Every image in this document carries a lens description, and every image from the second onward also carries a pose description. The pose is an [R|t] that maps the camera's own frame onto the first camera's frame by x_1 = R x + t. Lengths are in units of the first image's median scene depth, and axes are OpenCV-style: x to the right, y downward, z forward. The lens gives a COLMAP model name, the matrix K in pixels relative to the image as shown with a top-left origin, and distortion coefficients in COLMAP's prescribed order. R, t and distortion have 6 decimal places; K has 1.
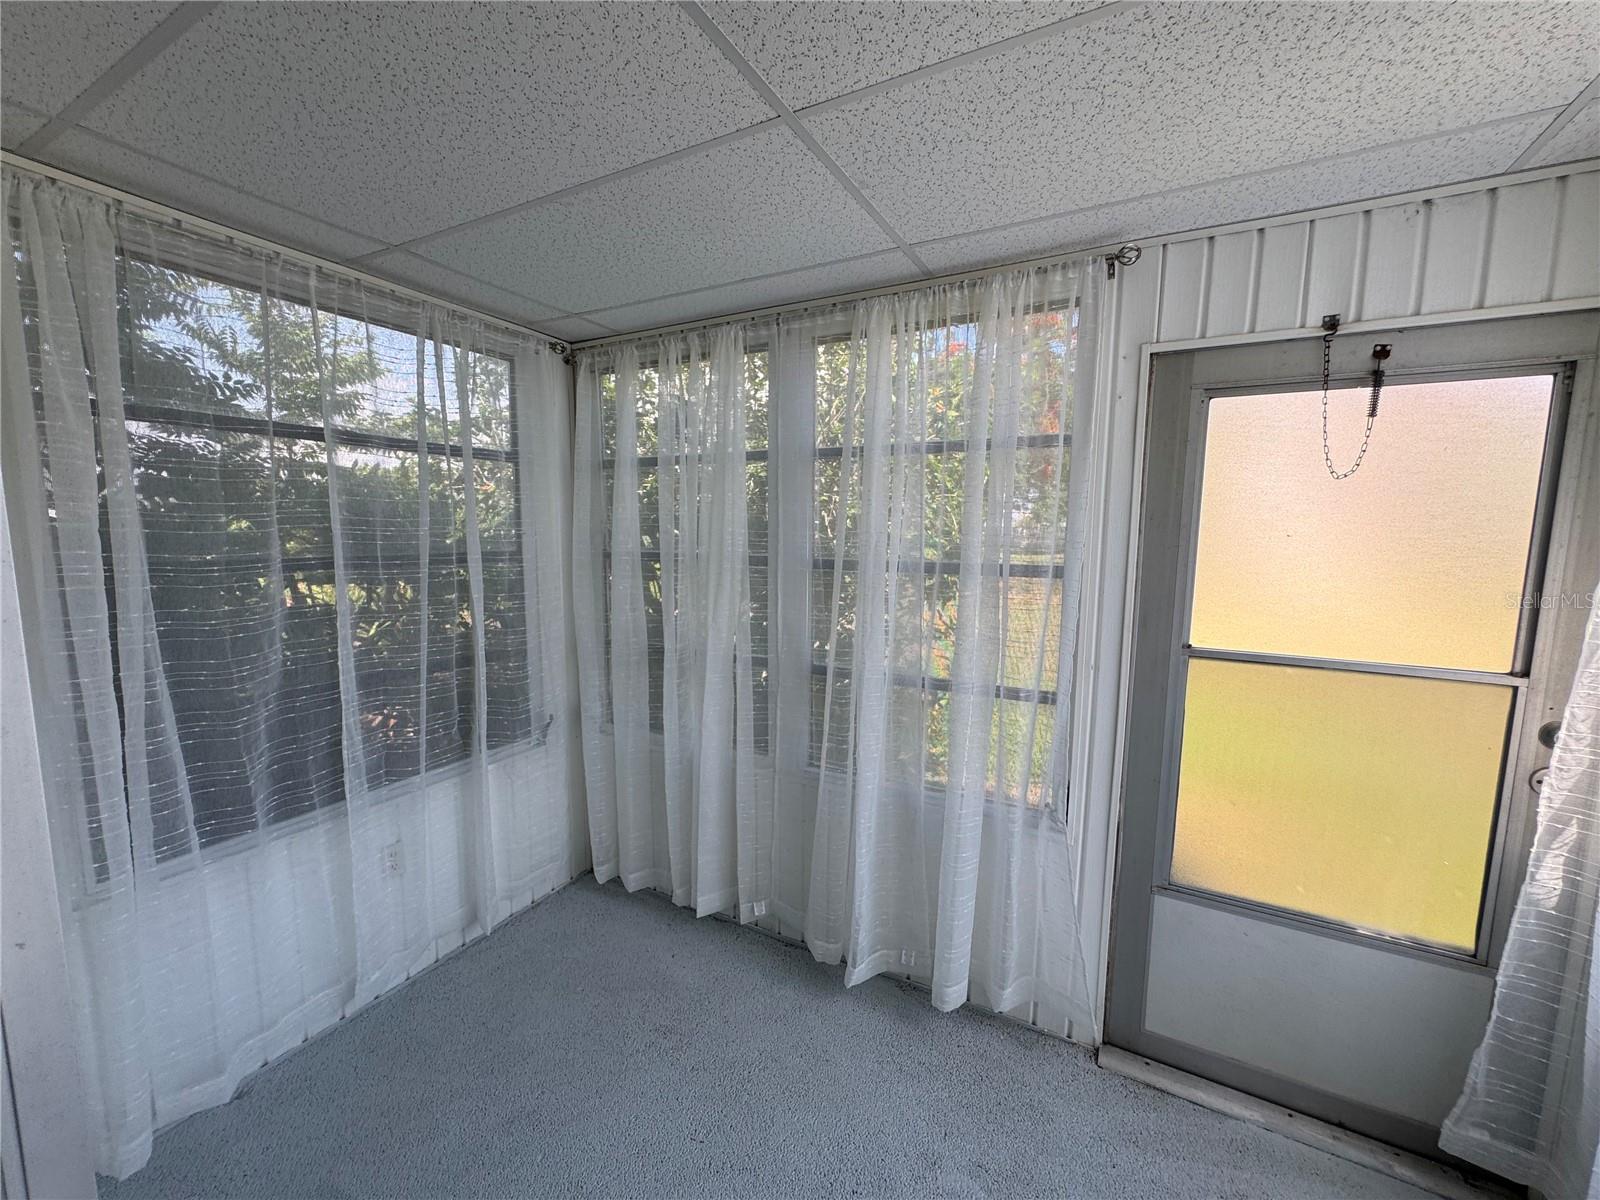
lens RADIAL K [[642.8, 0, 800.0], [0, 642.8, 600.0], [0, 0, 1]] dist [0.000834, 0.000111]
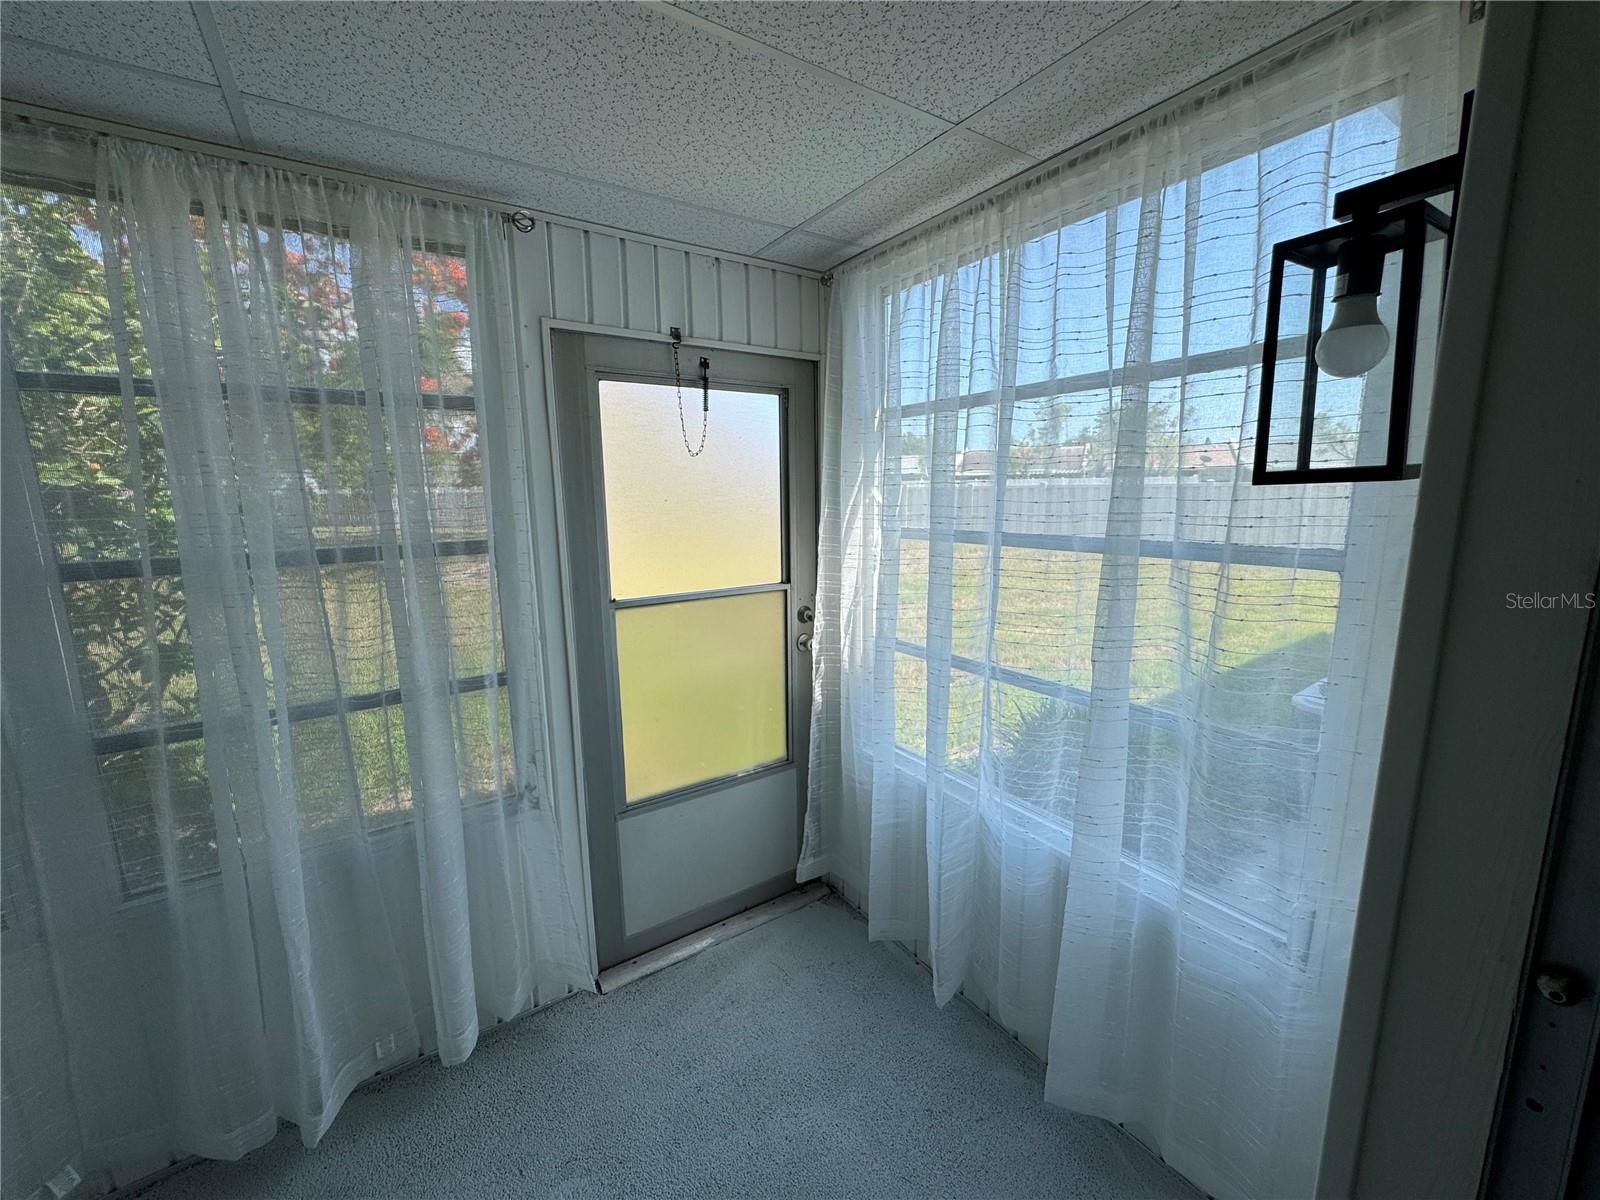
lens RADIAL K [[642.8, 0, 800.0], [0, 642.8, 600.0], [0, 0, 1]] dist [0.000834, 0.000111]
pose [[0.459819, -0.166603, 0.872244, -0.241590], [0.122049, 0.984778, 0.123758, -0.029924], [-0.879585, 0.049550, 0.473154, 0.173463]]
